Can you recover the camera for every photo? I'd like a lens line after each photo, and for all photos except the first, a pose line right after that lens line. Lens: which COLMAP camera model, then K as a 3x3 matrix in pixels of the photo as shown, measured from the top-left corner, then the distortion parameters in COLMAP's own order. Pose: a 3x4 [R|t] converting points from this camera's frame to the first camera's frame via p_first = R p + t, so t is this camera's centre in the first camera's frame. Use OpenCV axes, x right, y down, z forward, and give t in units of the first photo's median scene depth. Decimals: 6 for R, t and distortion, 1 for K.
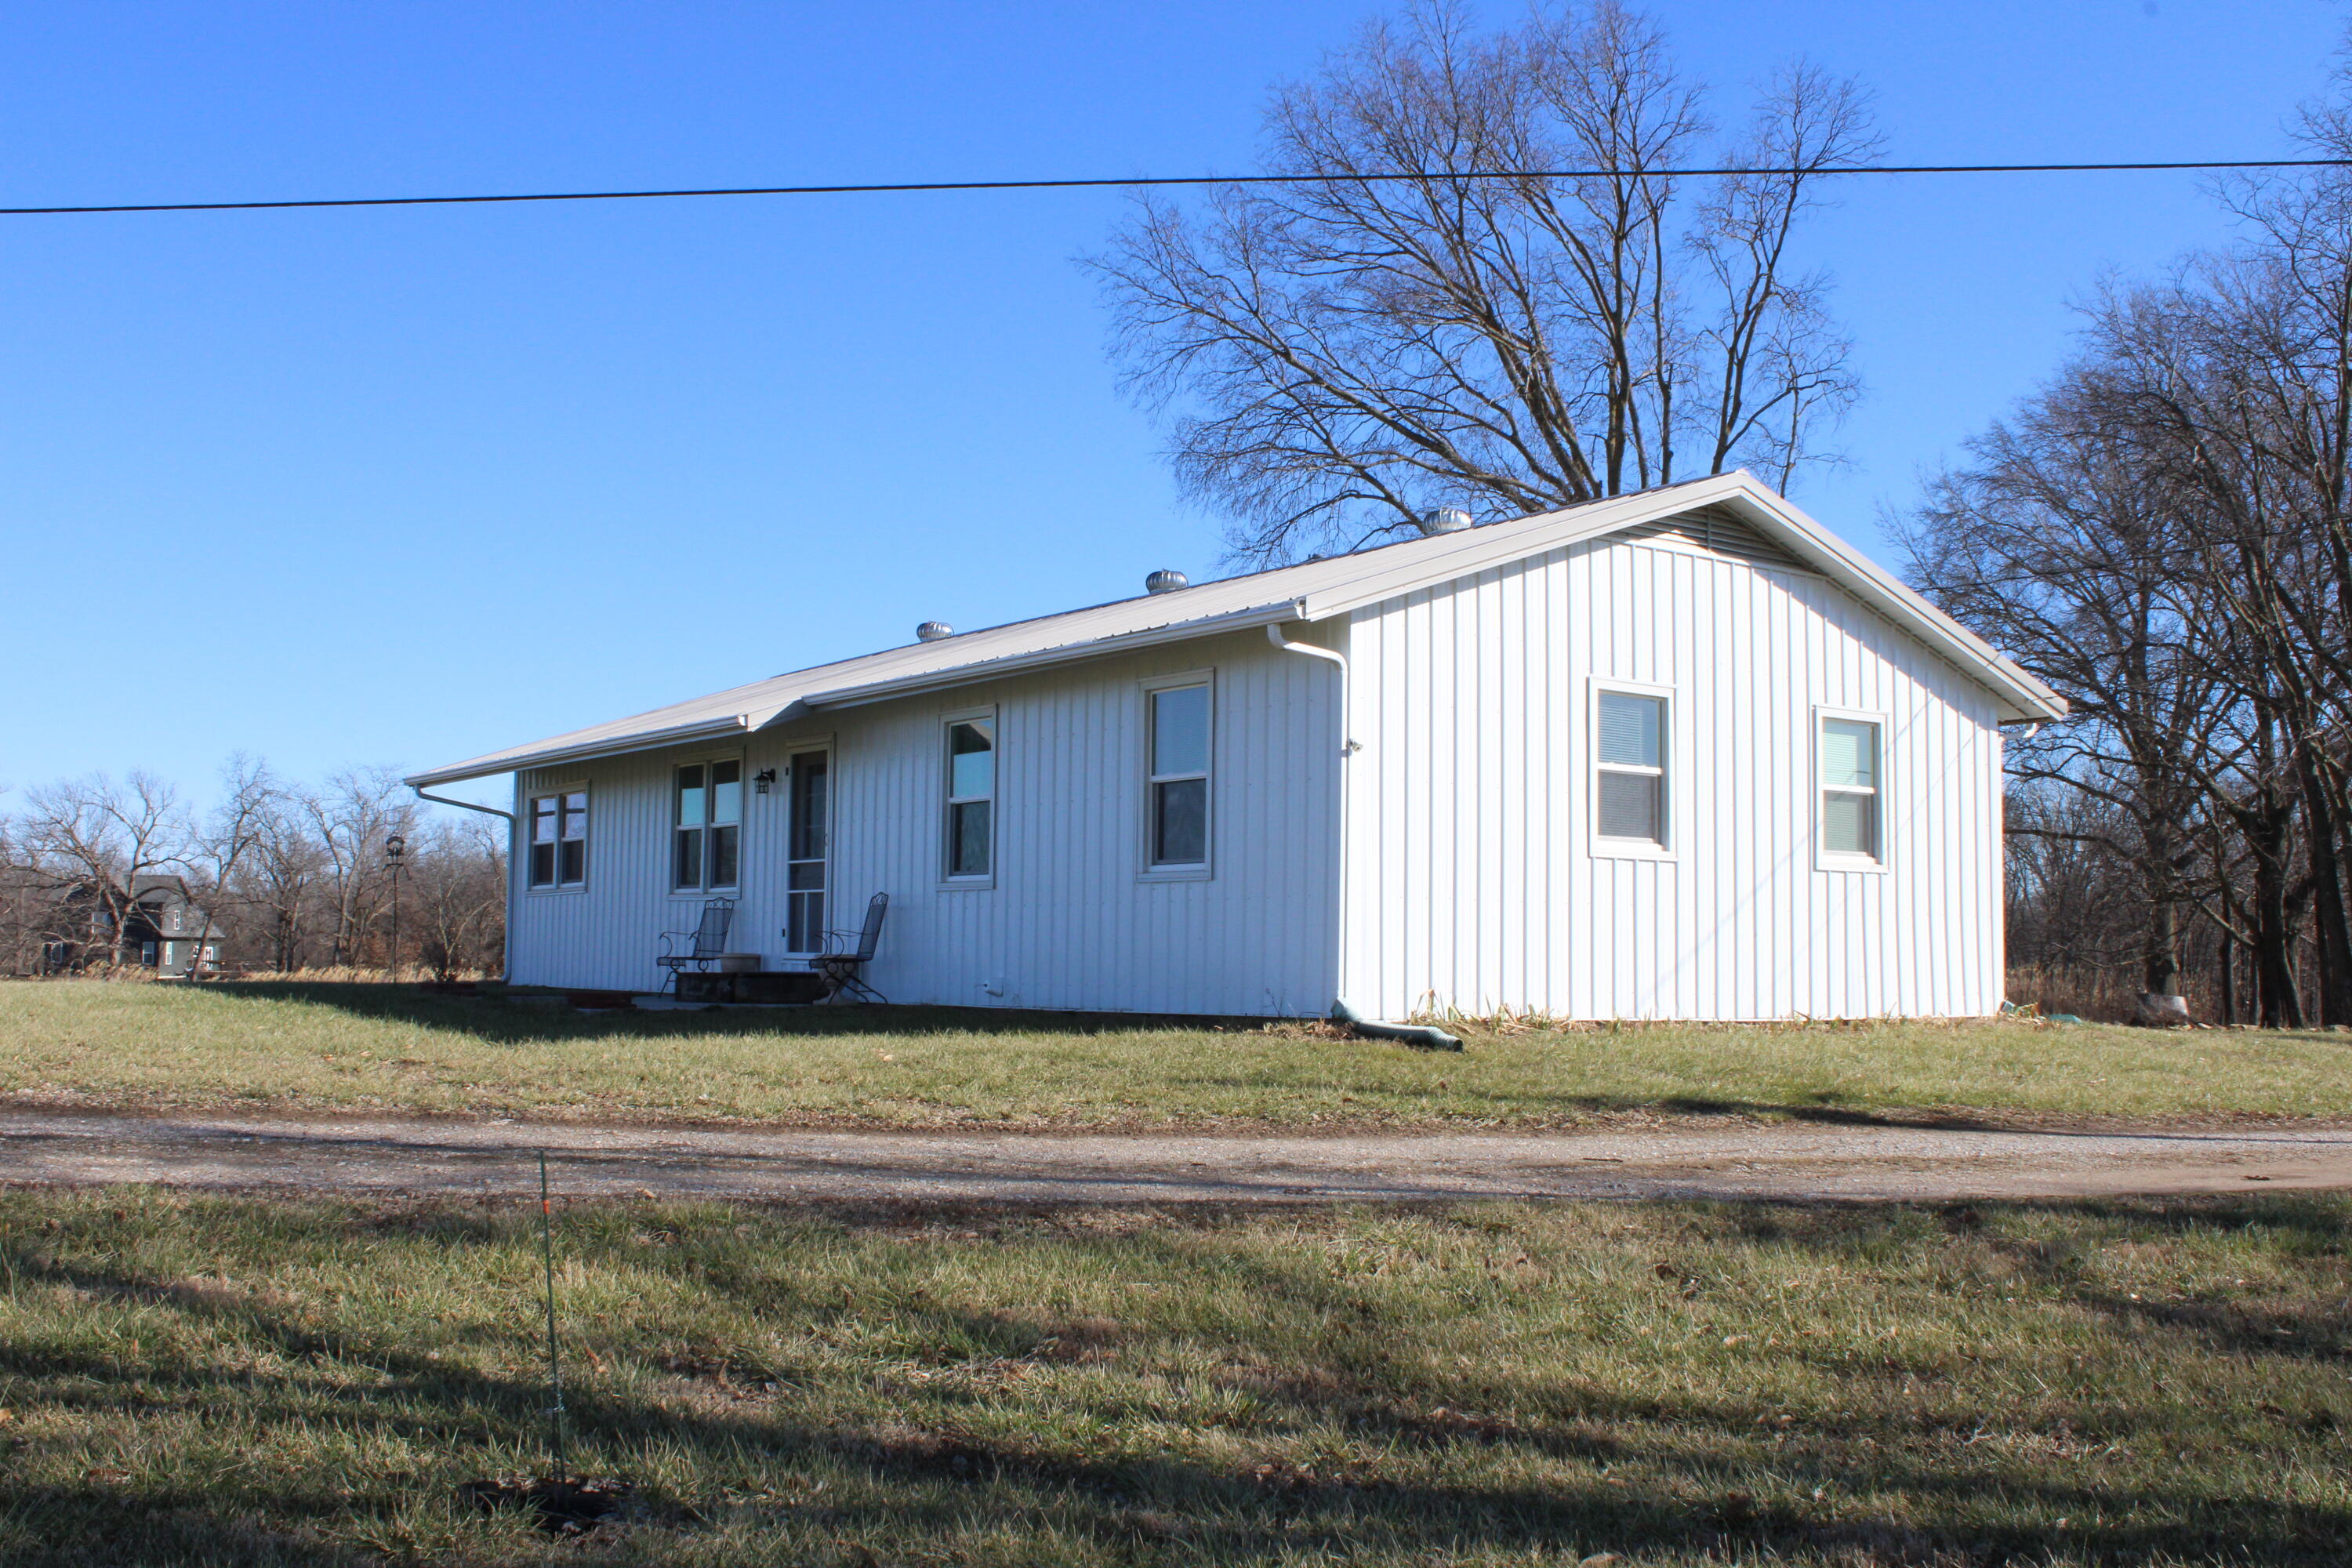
lens RADIAL K [[2412.7, 0, 1167.8], [0, 2412.7, 792.7], [0, 0, 1]] dist [-0.104384, 0.000000]
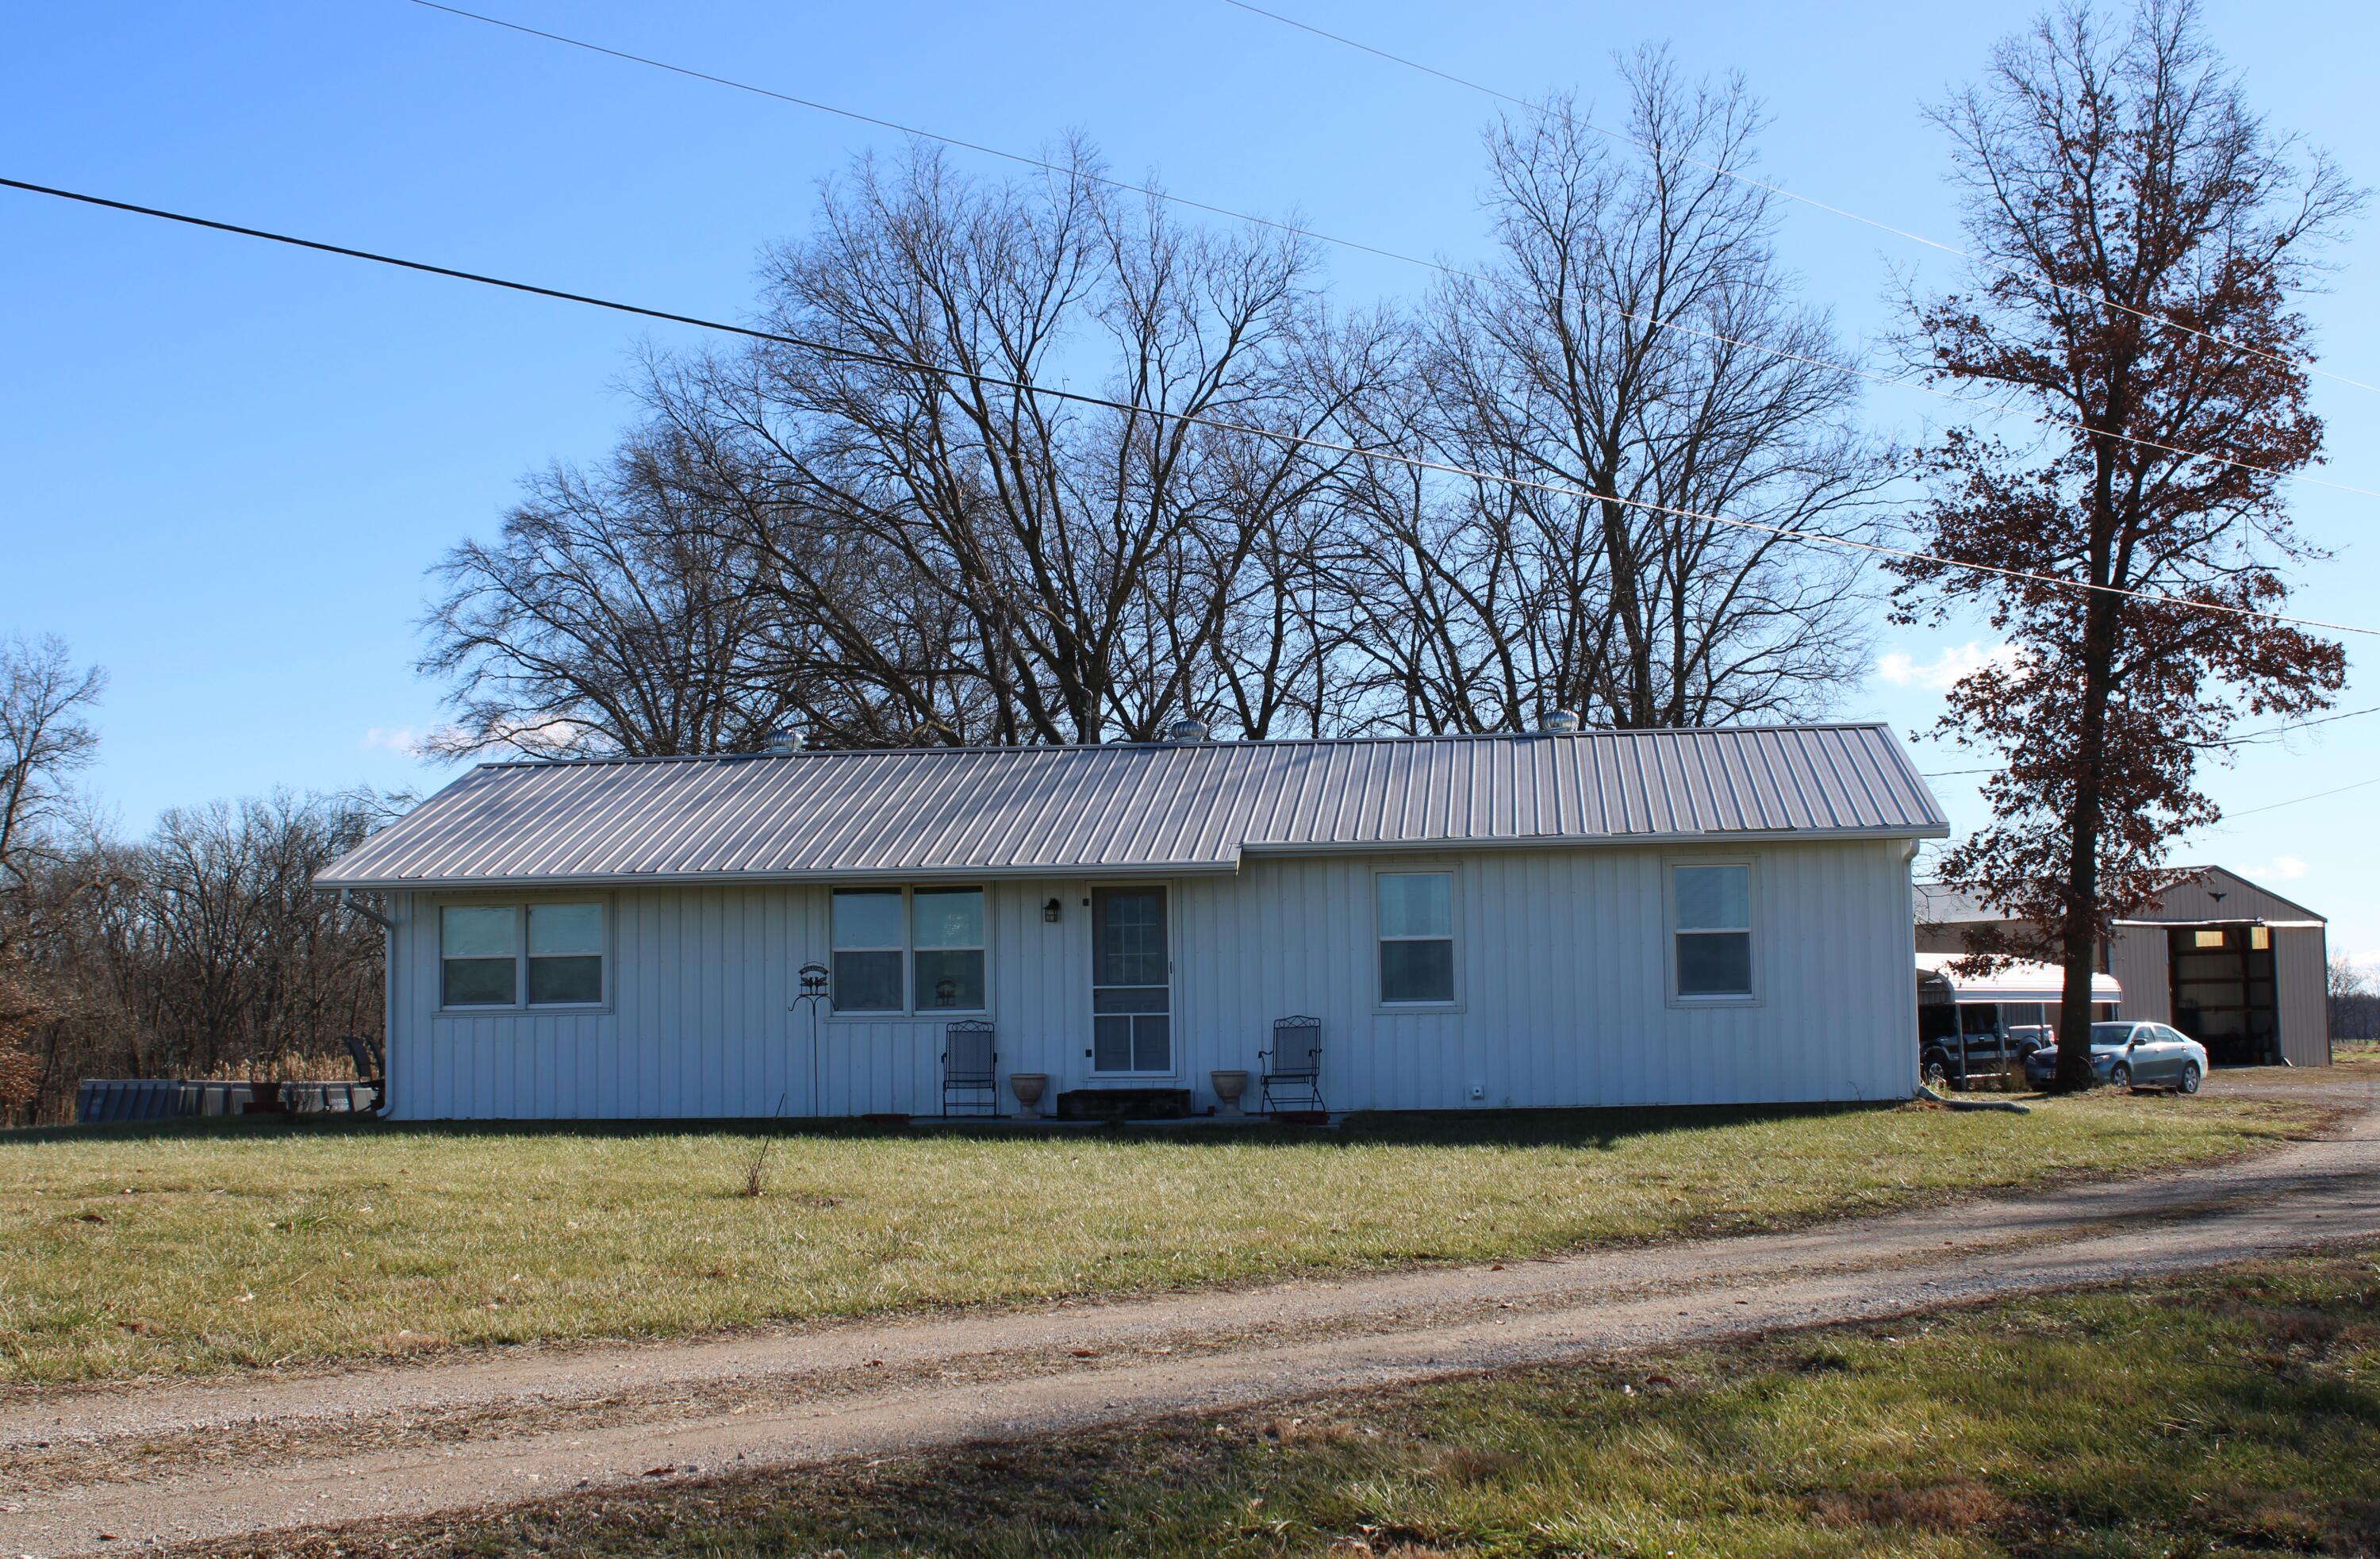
lens RADIAL K [[2929.6, 0, 1171.1], [0, 2929.6, 775.0], [0, 0, 1]] dist [-0.081973, 0.000000]
pose [[0.668410, 0.040457, 0.742692, -1.150775], [-0.031184, 0.999166, -0.026364, -0.033995], [-0.743139, -0.005538, 0.669114, 0.094930]]
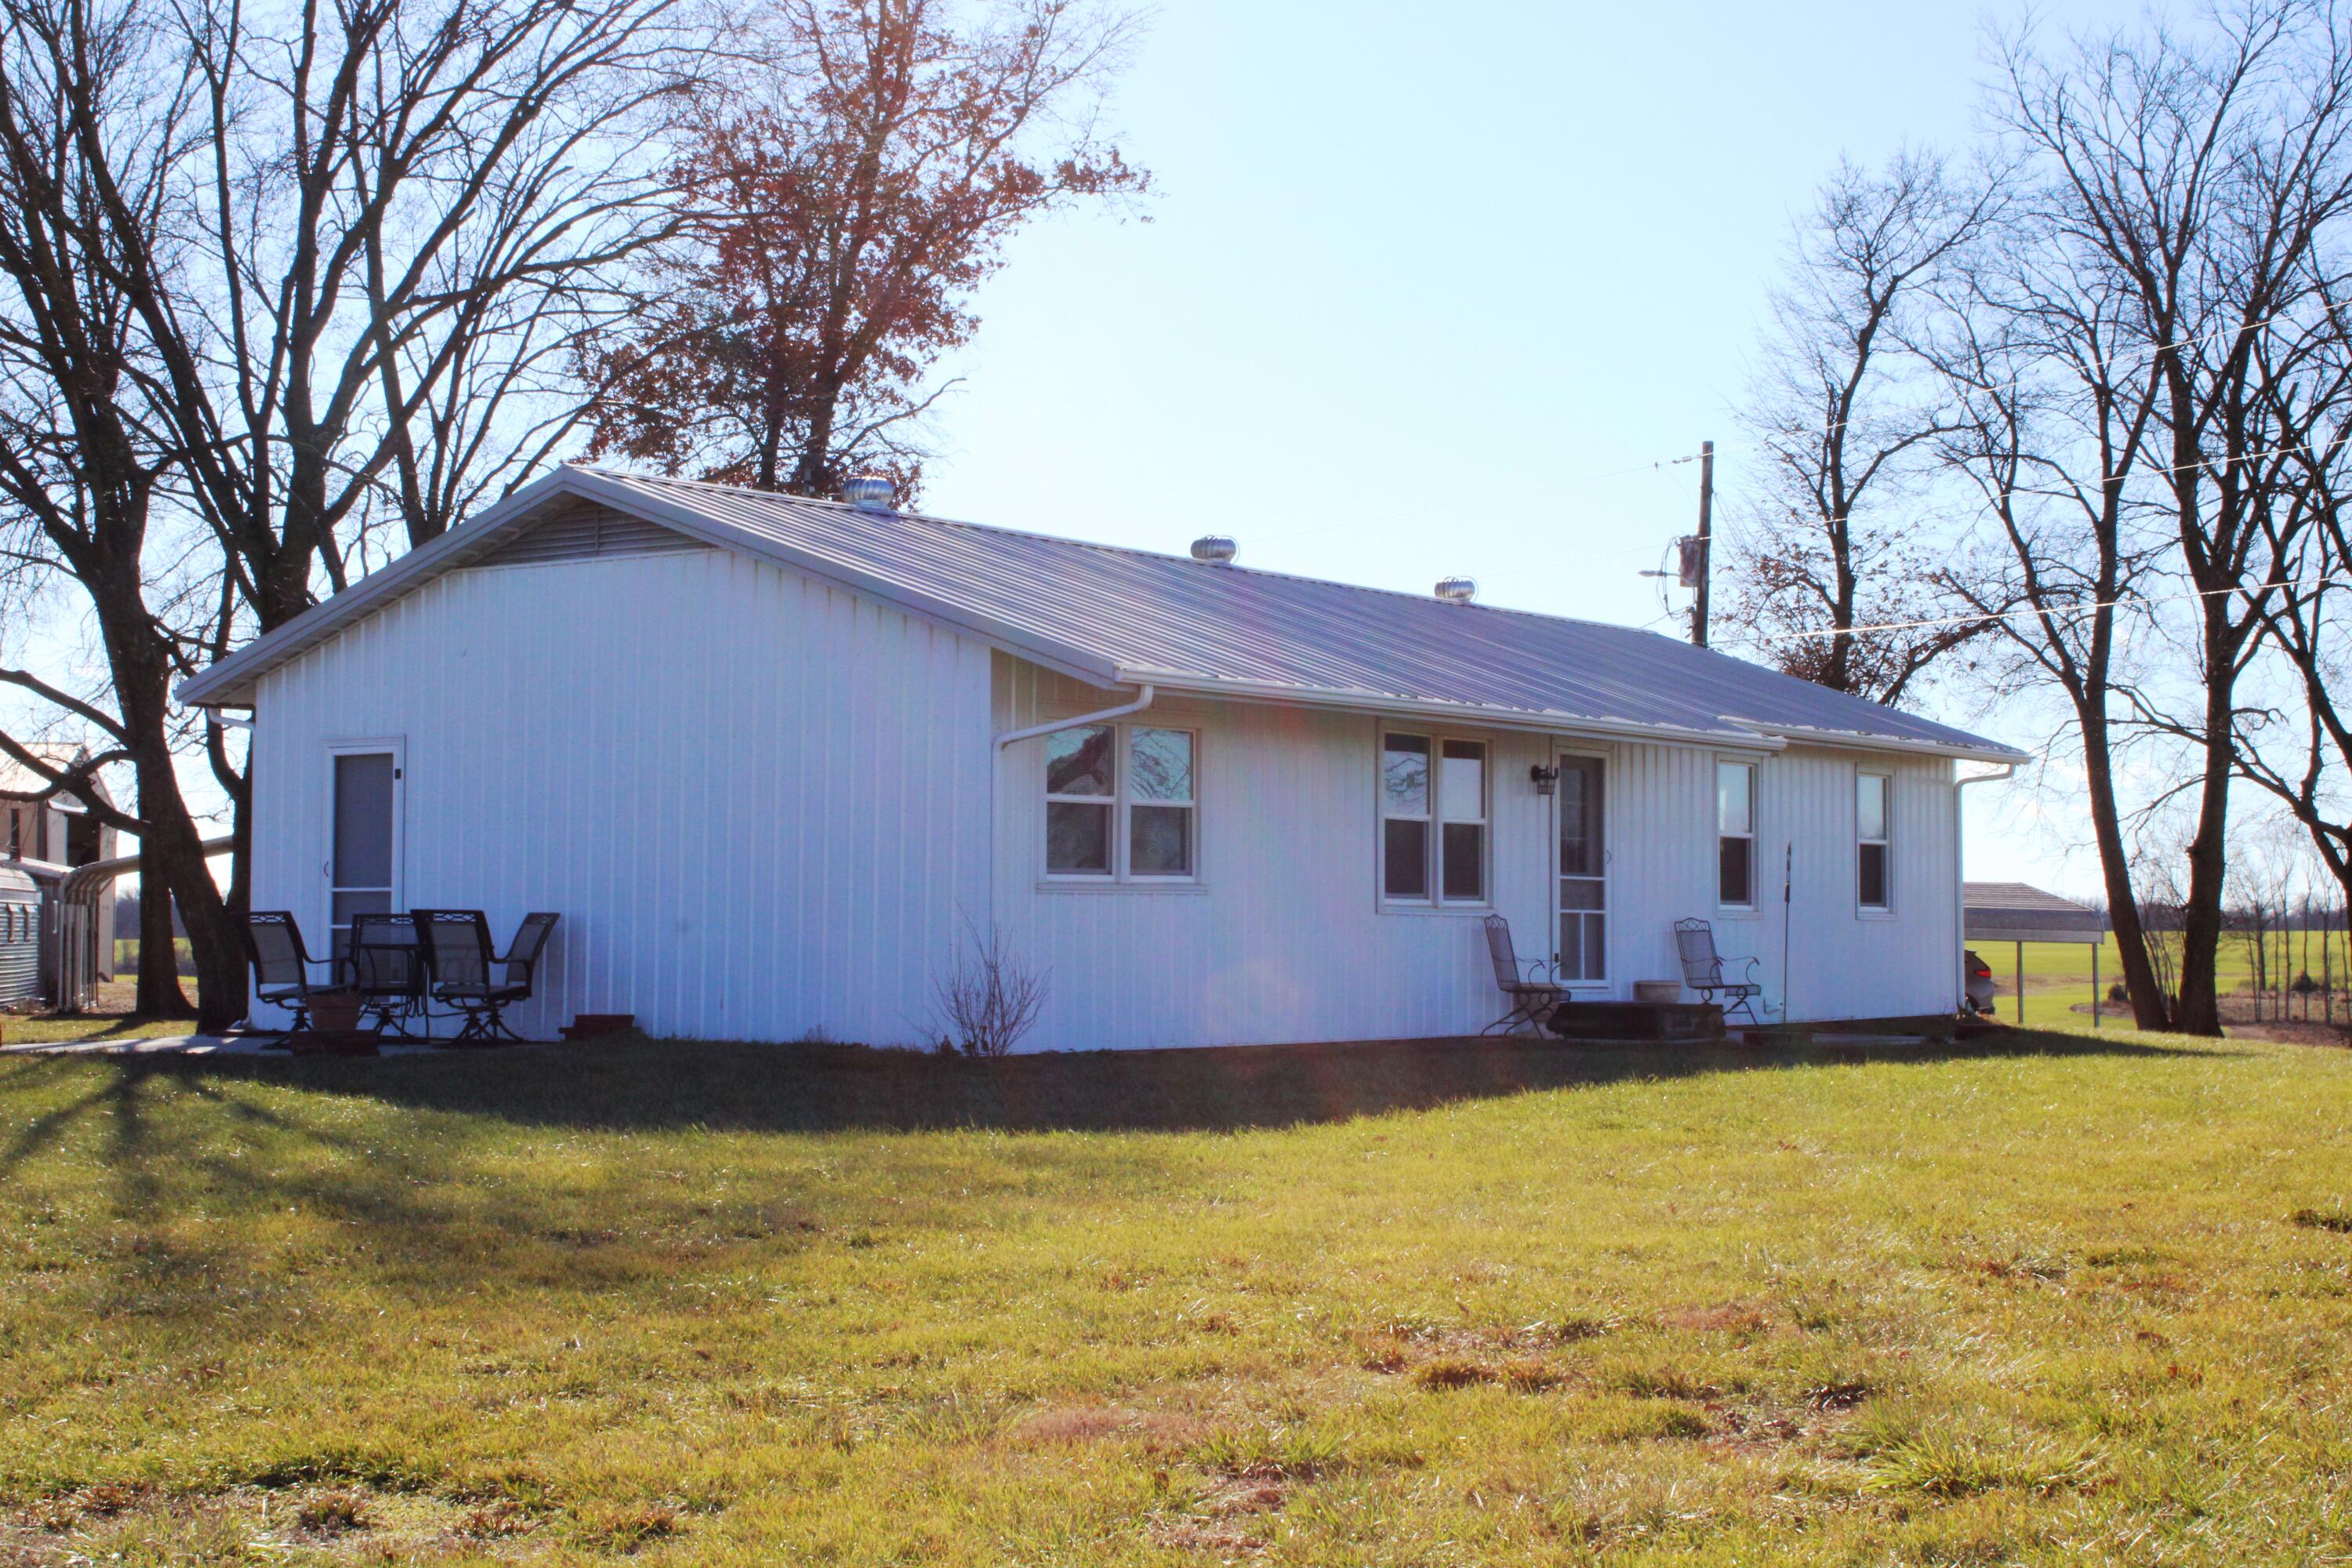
lens RADIAL K [[3443.4, 0, 1183.3], [0, 3443.4, 764.0], [0, 0, 1]] dist [-0.029757, 0.000000]
pose [[-0.326527, 0.027466, 0.944789, -1.343573], [-0.086275, 0.994539, -0.058730, 0.075796], [-0.941242, -0.100689, -0.322375, 1.586300]]
